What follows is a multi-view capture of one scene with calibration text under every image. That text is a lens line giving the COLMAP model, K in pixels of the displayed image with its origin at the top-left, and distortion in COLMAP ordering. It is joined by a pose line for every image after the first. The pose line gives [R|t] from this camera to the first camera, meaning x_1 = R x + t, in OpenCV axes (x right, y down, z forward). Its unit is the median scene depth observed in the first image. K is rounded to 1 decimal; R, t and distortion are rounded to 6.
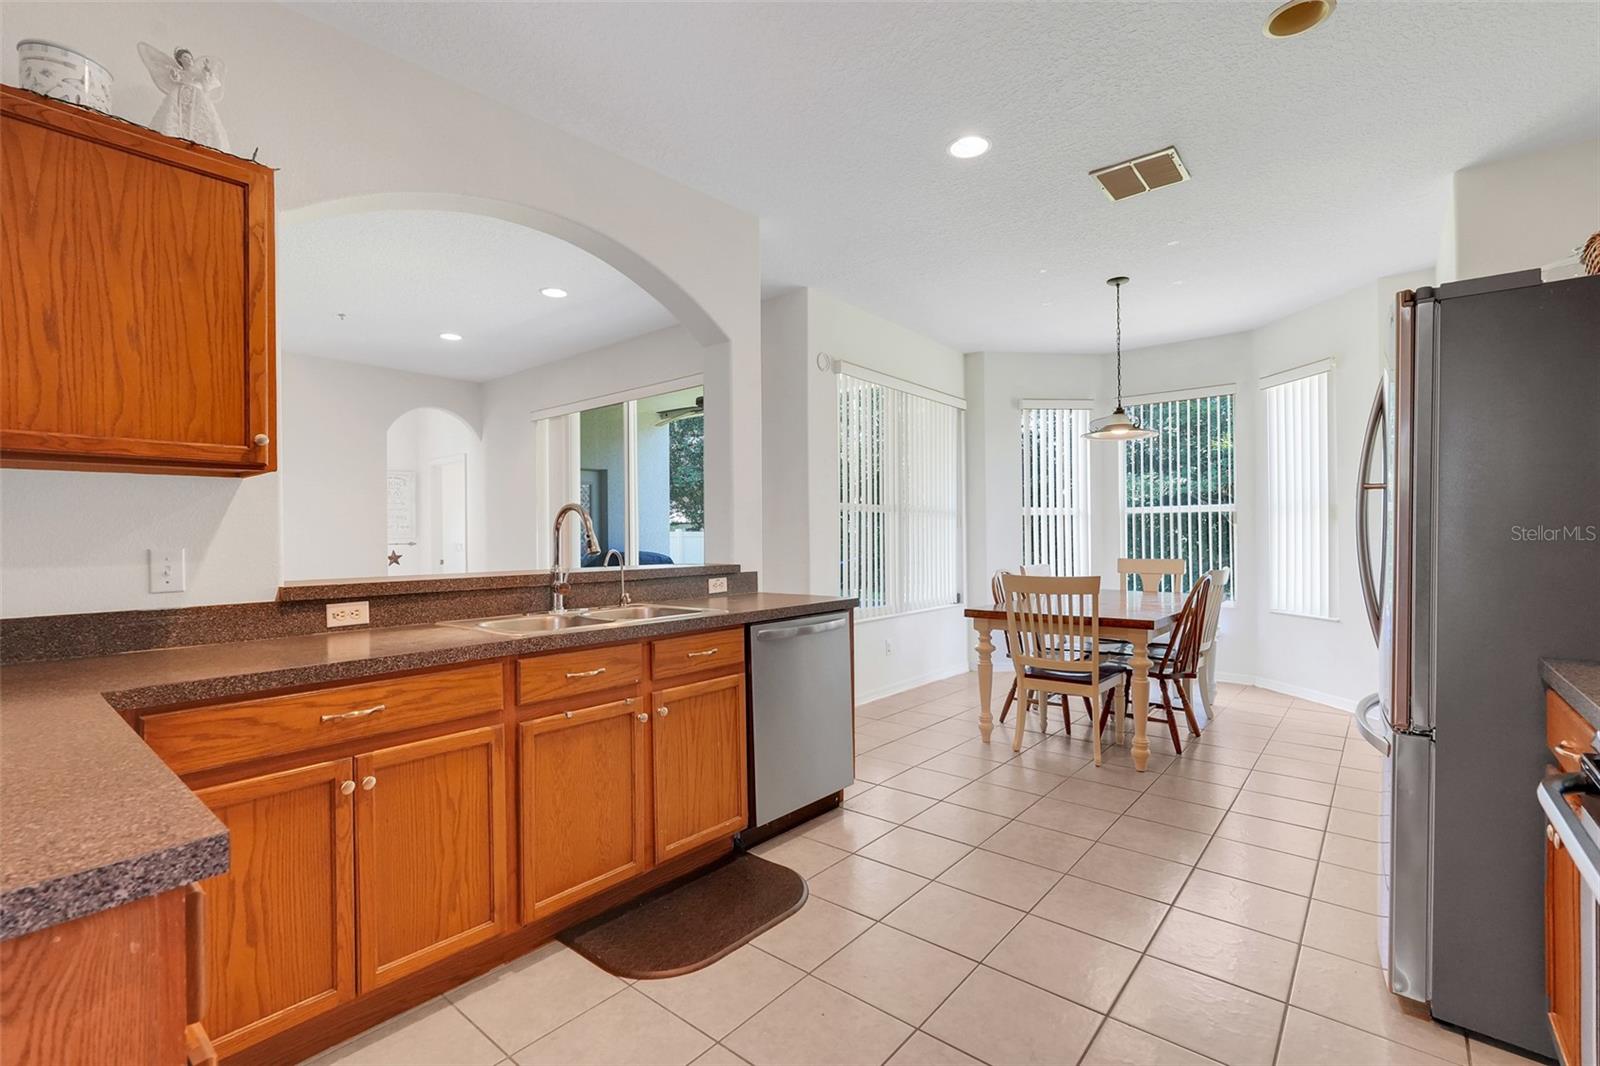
lens RADIAL K [[696.5, 0, 791.4], [0, 696.5, 535.8], [0, 0, 1]] dist [-0.016174, 0.008529]
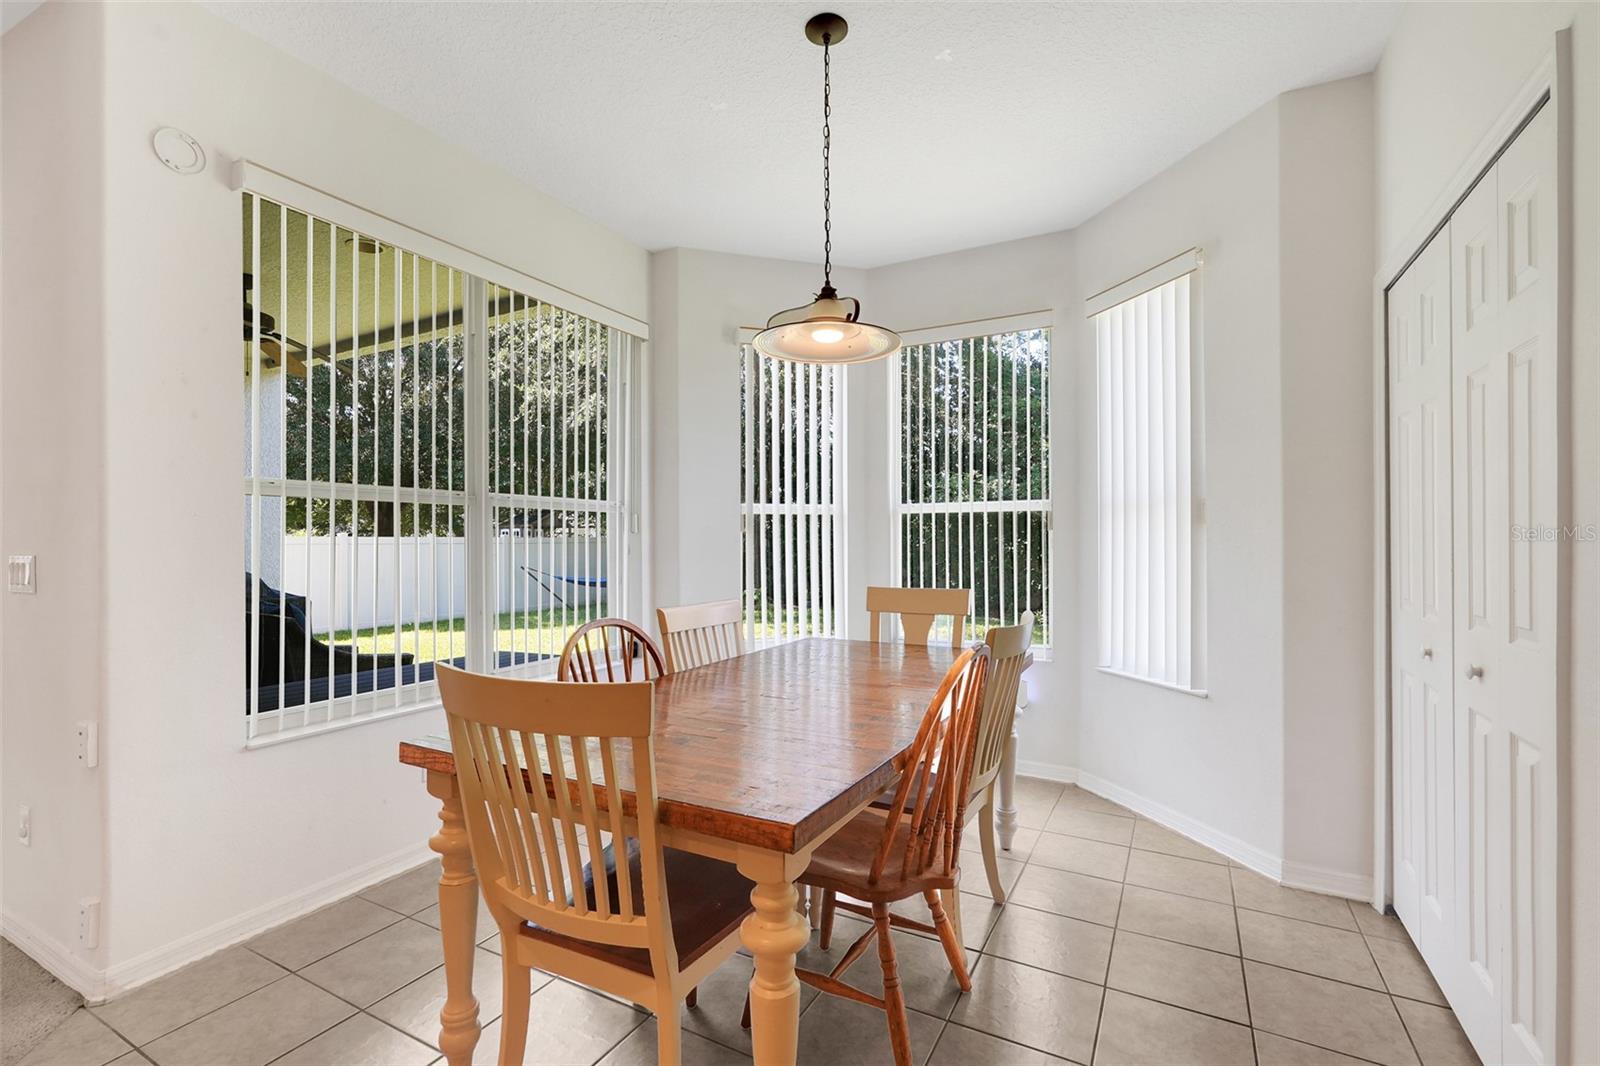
lens RADIAL K [[696.5, 0, 791.4], [0, 696.5, 535.8], [0, 0, 1]] dist [-0.016174, 0.008529]
pose [[0.980846, 0.006865, 0.194663, 0.279345], [-0.005817, 0.999965, -0.005957, -0.007145], [-0.194697, 0.004711, 0.980852, 0.414851]]
